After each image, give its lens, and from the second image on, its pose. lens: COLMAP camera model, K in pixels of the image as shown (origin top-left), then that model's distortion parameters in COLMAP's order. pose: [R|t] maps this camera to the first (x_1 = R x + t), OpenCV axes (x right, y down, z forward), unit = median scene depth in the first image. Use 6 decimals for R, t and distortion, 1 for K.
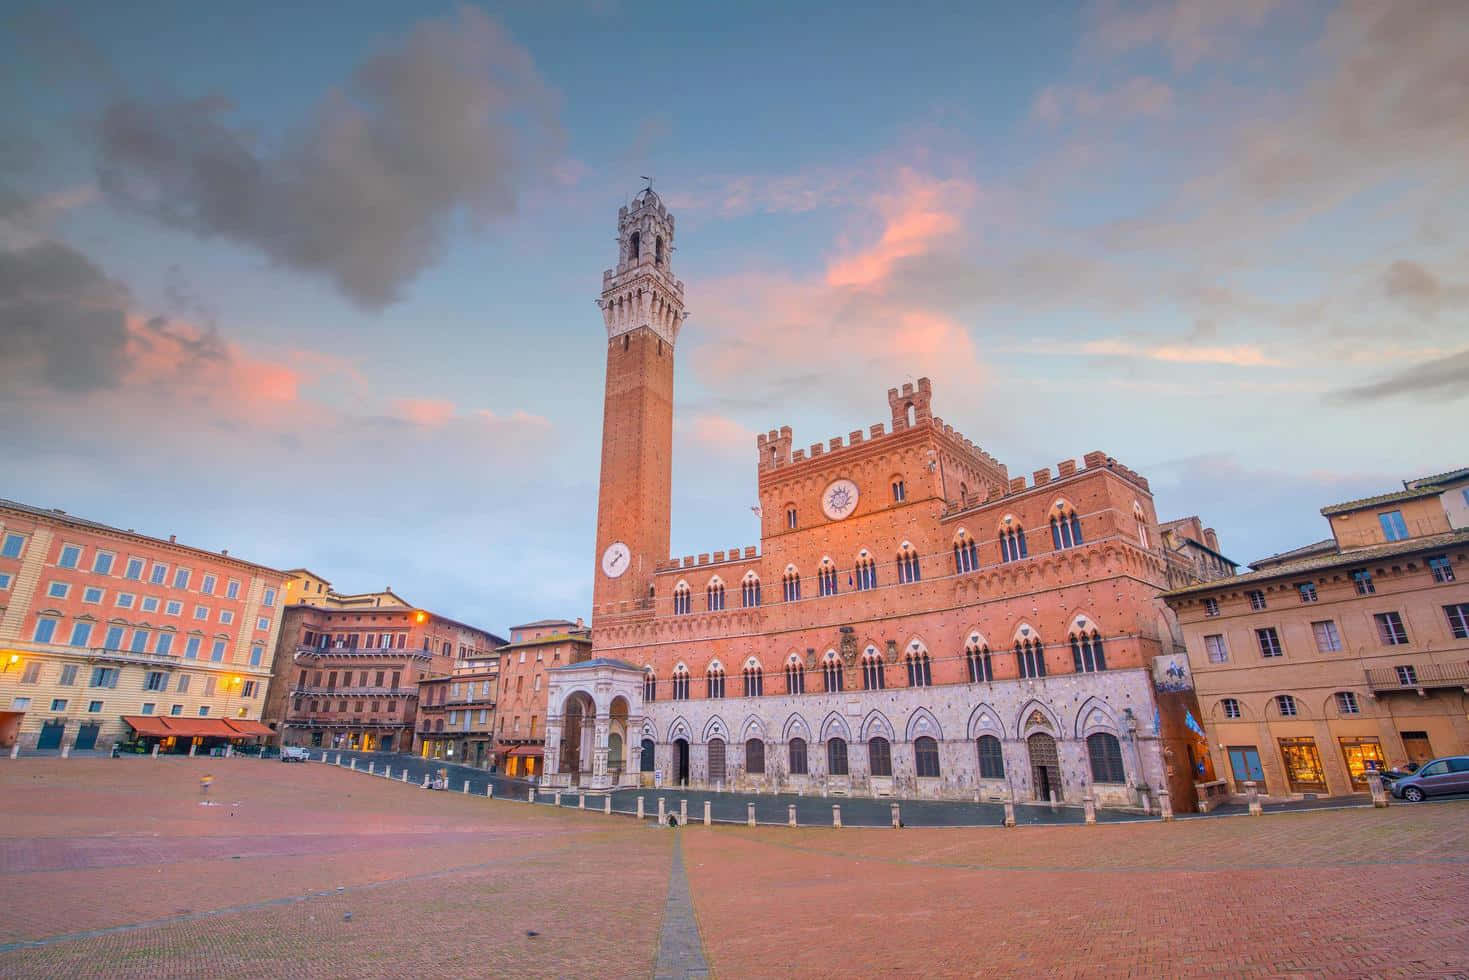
lens RADIAL K [[677.2, 0, 725.2], [0, 677.2, 500.0], [0, 0, 1]] dist [-0.033129, -0.000170]
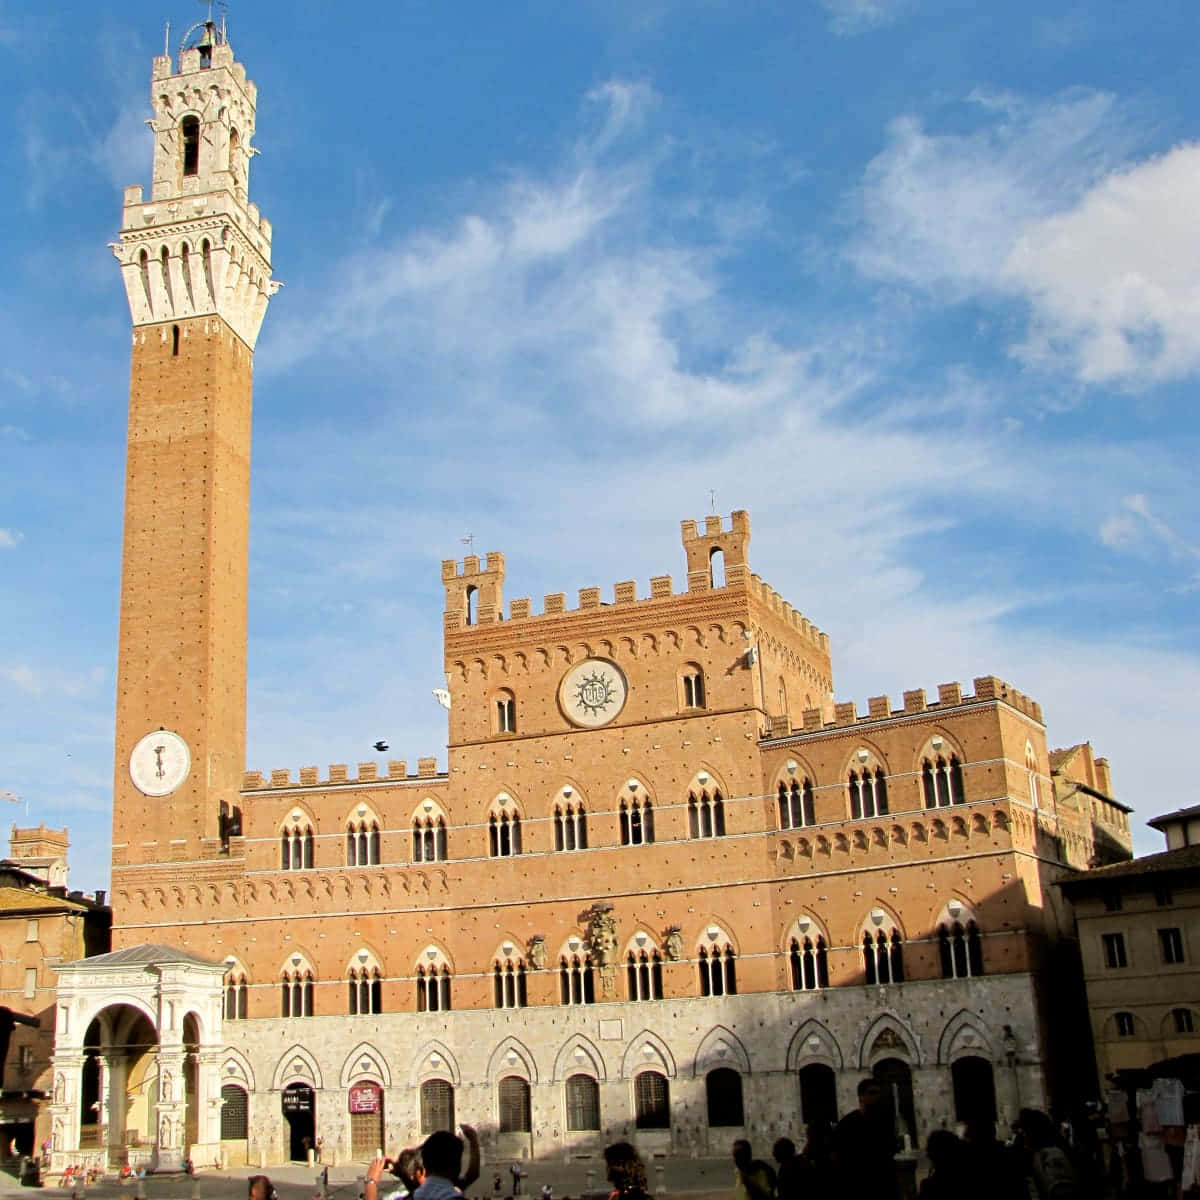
lens RADIAL K [[1520.1, 0, 558.7], [0, 1520.1, 585.7], [0, 0, 1]] dist [-0.188650, 0.244908]
pose [[0.947878, 0.055983, 0.313678, -0.300836], [-0.069625, 0.997045, 0.032446, -0.141989], [-0.310935, -0.052595, 0.948975, -0.289775]]
